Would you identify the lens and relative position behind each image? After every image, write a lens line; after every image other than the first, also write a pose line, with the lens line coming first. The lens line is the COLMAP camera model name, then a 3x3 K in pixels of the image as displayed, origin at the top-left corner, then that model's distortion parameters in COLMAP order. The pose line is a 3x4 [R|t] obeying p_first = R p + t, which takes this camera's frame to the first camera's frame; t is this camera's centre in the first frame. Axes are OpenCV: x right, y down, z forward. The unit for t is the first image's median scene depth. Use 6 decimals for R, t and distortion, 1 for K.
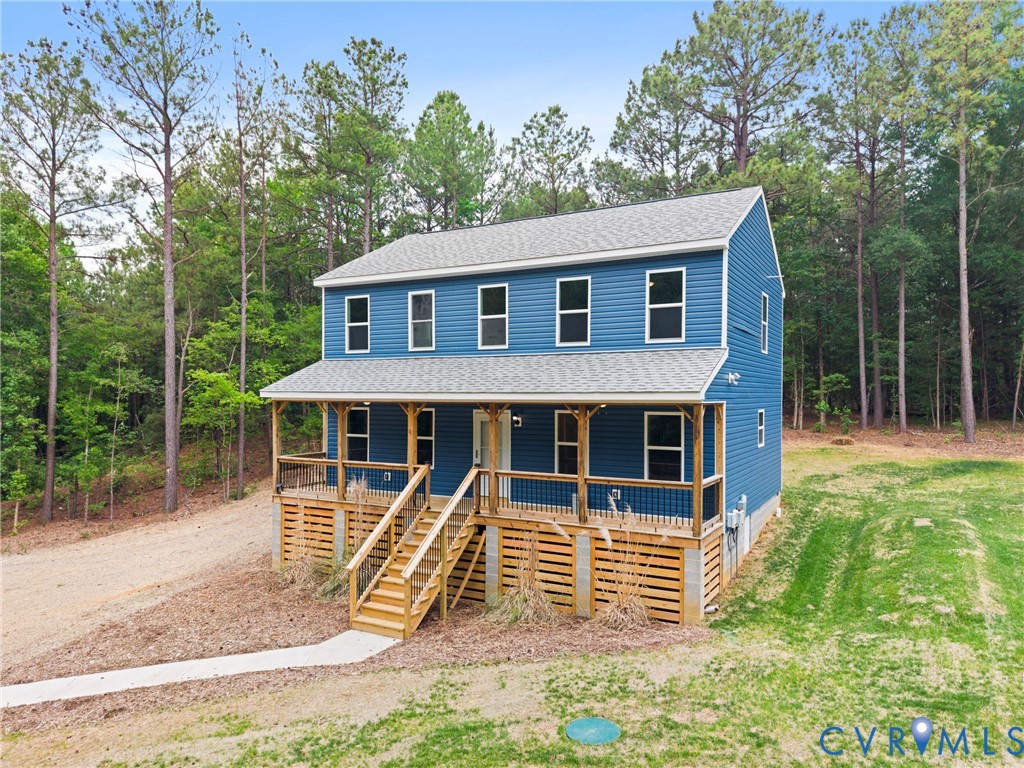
lens RADIAL K [[703.8, 0, 507.3], [0, 703.8, 383.7], [0, 0, 1]] dist [0.009820, -0.019932]
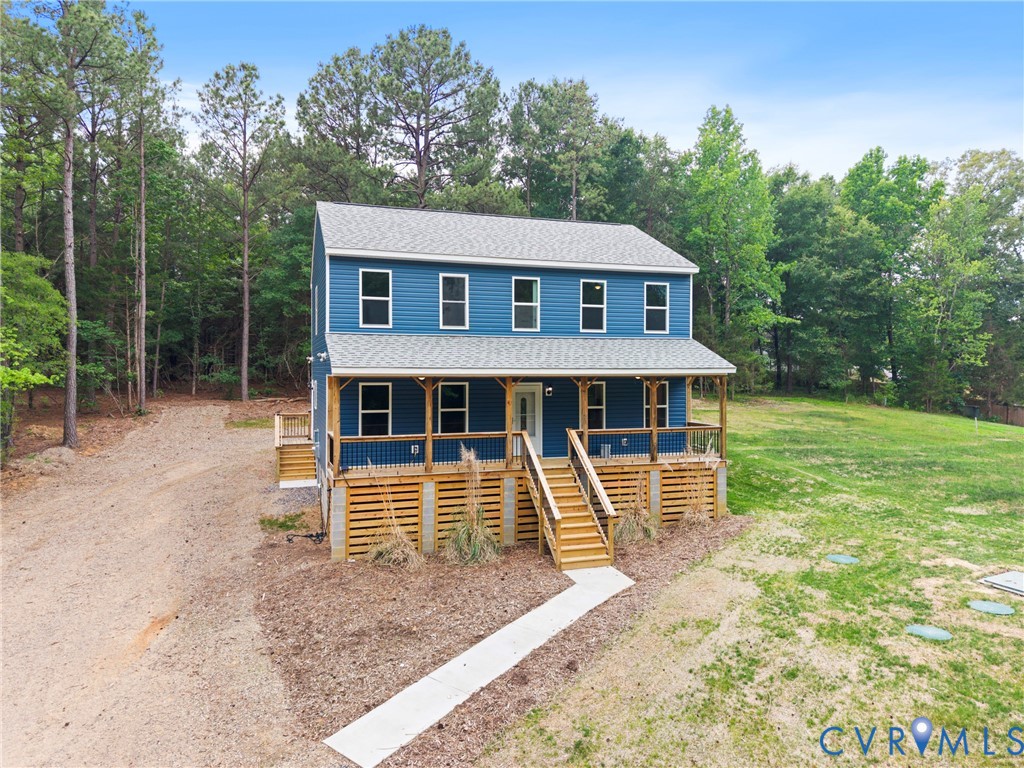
lens RADIAL K [[703.8, 0, 517.2], [0, 703.8, 360.2], [0, 0, 1]] dist [0.009820, -0.019932]
pose [[0.668249, 0.004229, 0.743925, -0.928146], [-0.012891, 0.999900, 0.005895, -0.007548], [-0.743826, -0.013529, 0.668237, 0.221030]]
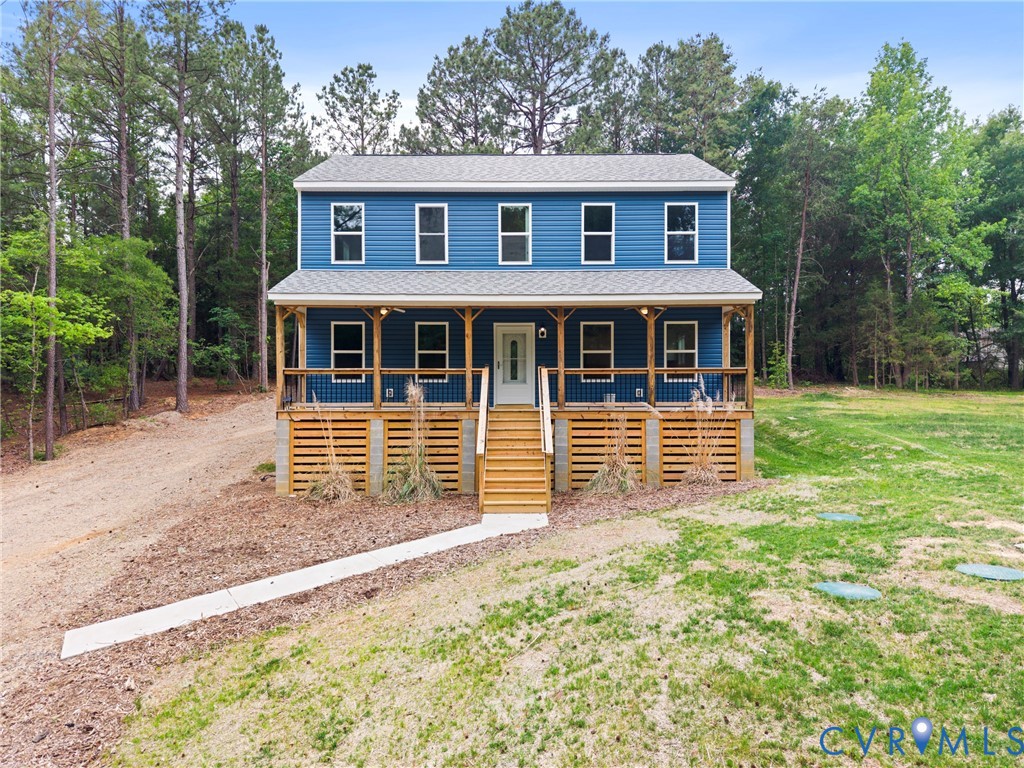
lens RADIAL K [[703.8, 0, 521.0], [0, 703.8, 379.1], [0, 0, 1]] dist [0.009820, -0.019932]
pose [[0.873680, 0.007602, 0.486441, -0.533012], [-0.004687, 0.999963, -0.007209, 0.132123], [-0.486478, 0.004018, 0.873683, 0.076009]]
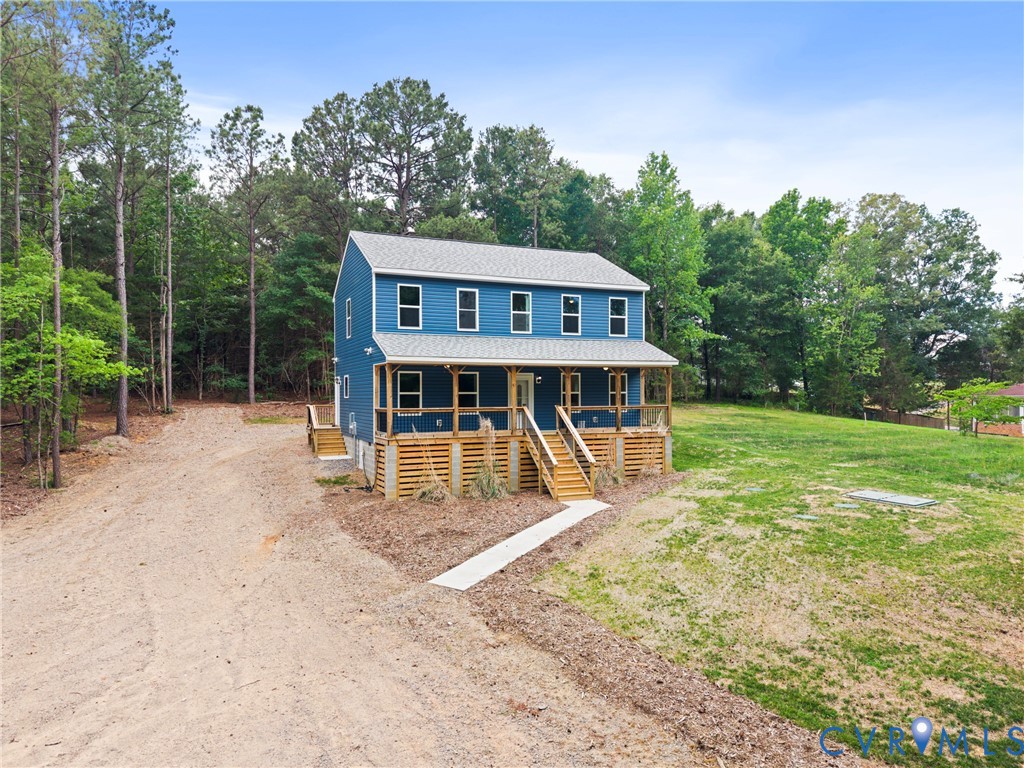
lens RADIAL K [[703.8, 0, 516.7], [0, 703.8, 384.4], [0, 0, 1]] dist [0.009820, -0.019932]
pose [[0.598327, 0.004948, 0.801236, -1.284282], [-0.009299, 0.999956, 0.000769, 0.062400], [-0.801198, -0.007911, 0.598347, 0.084207]]
